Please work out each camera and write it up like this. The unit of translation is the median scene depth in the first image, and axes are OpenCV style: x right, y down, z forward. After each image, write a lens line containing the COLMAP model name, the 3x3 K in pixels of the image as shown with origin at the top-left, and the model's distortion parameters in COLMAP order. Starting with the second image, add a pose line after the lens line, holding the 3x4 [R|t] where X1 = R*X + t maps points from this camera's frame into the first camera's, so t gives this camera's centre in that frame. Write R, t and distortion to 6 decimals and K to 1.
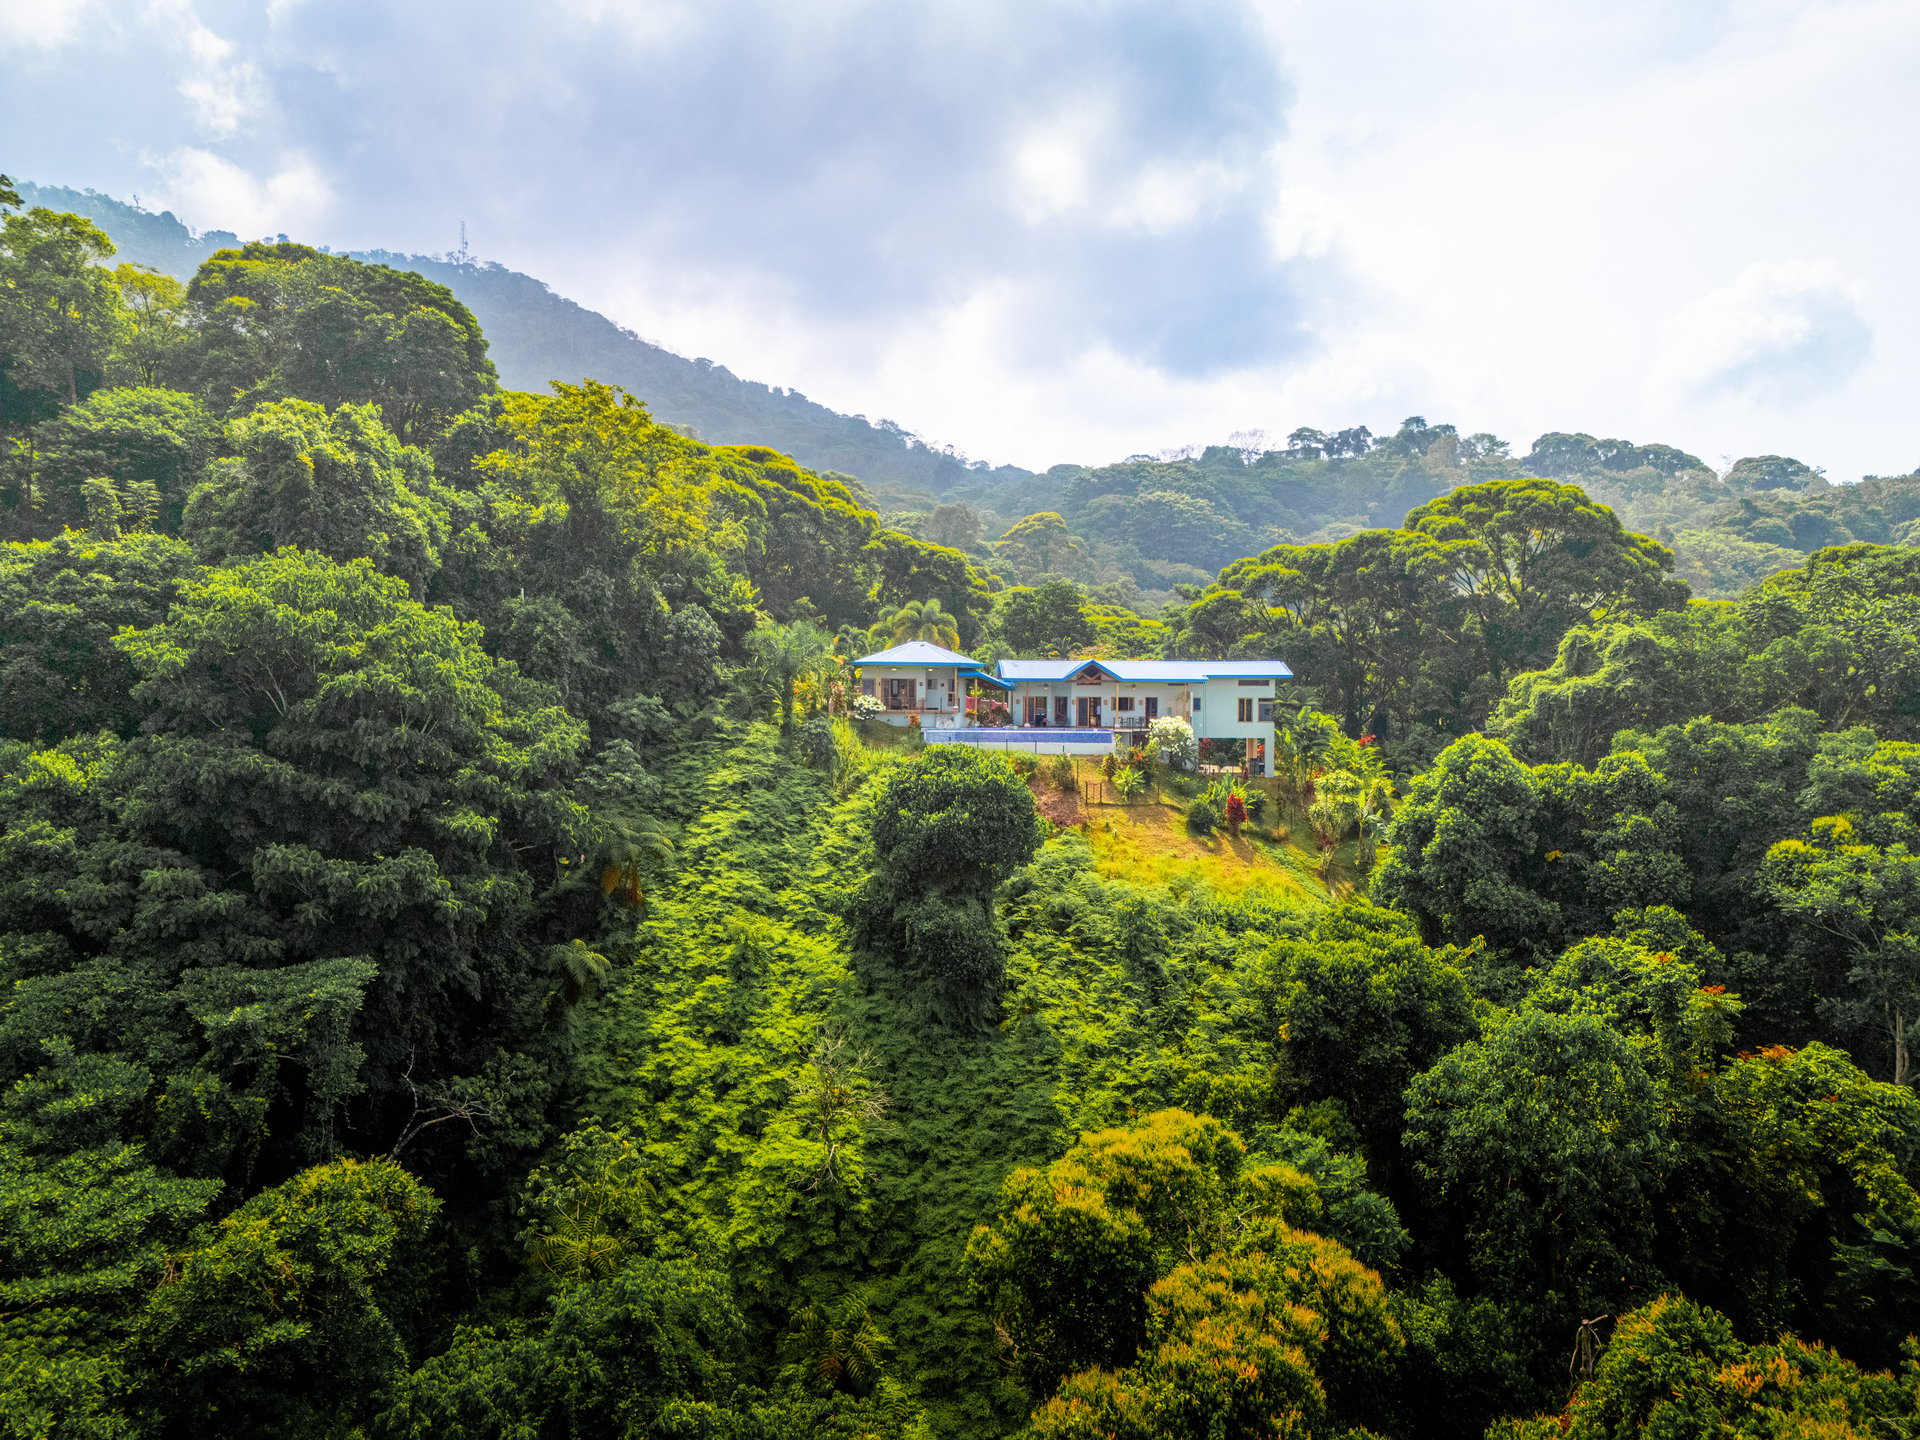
lens RADIAL K [[1416.6, 0, 966.9], [0, 1416.6, 725.3], [0, 0, 1]] dist [0.062827, -0.002105]
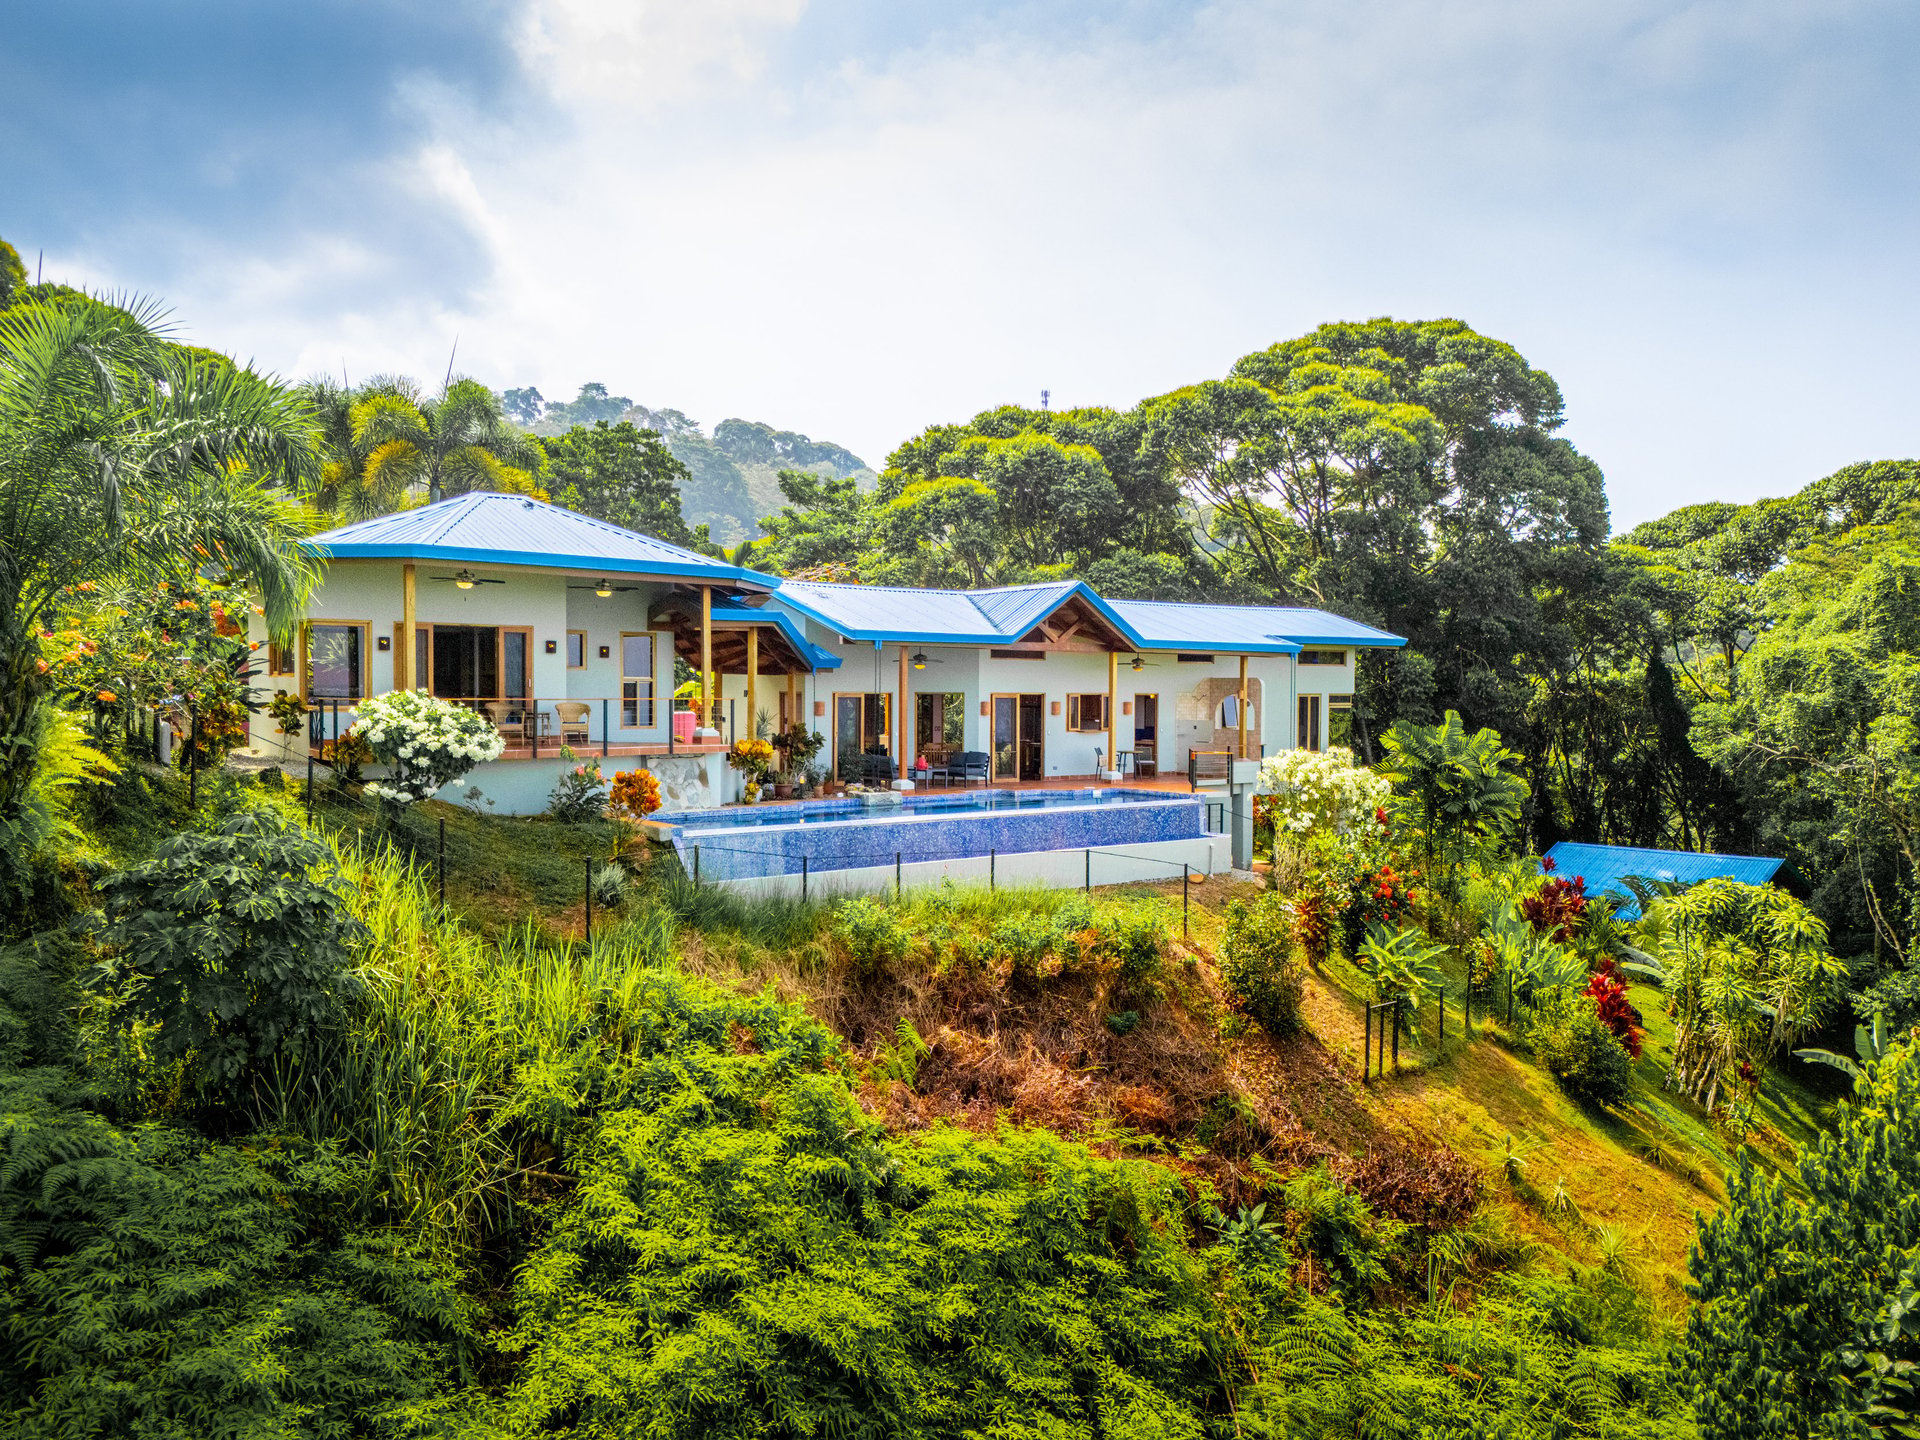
lens RADIAL K [[1416.6, 0, 966.9], [0, 1416.6, 725.3], [0, 0, 1]] dist [0.062827, -0.002105]
pose [[0.813251, -0.018662, 0.581613, -0.123620], [0.017762, 0.999816, 0.007245, -0.014890], [-0.581641, 0.004439, 0.813433, 0.723925]]
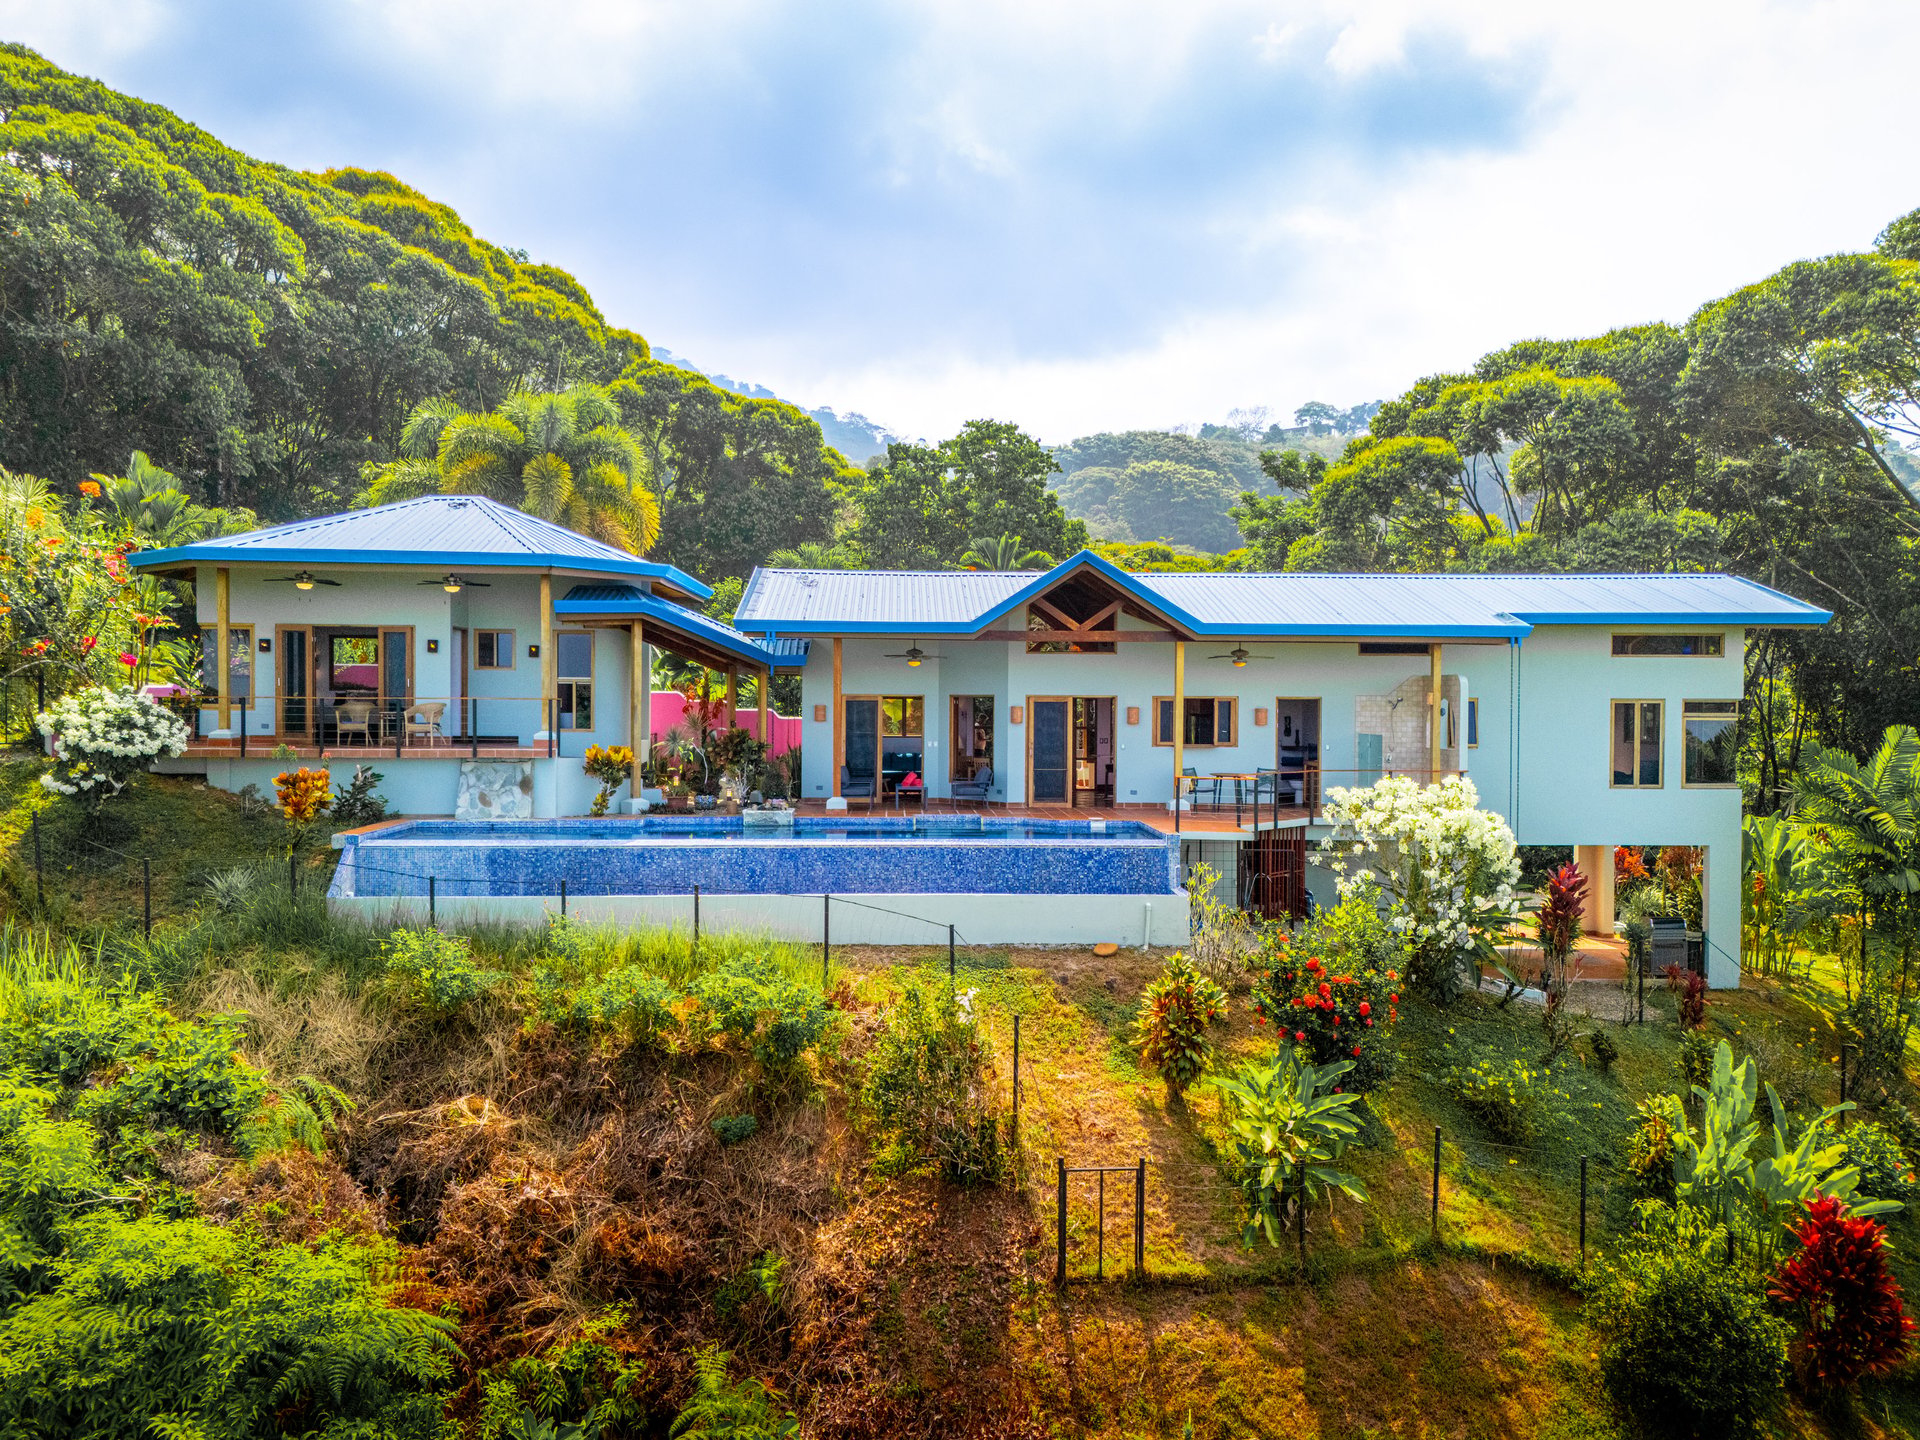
lens RADIAL K [[1416.6, 0, 966.9], [0, 1416.6, 725.3], [0, 0, 1]] dist [0.062827, -0.002105]
pose [[0.999920, -0.002111, 0.012500, 0.062127], [0.002208, 0.999968, -0.007743, -0.012246], [-0.012483, 0.007770, 0.999892, 0.722404]]
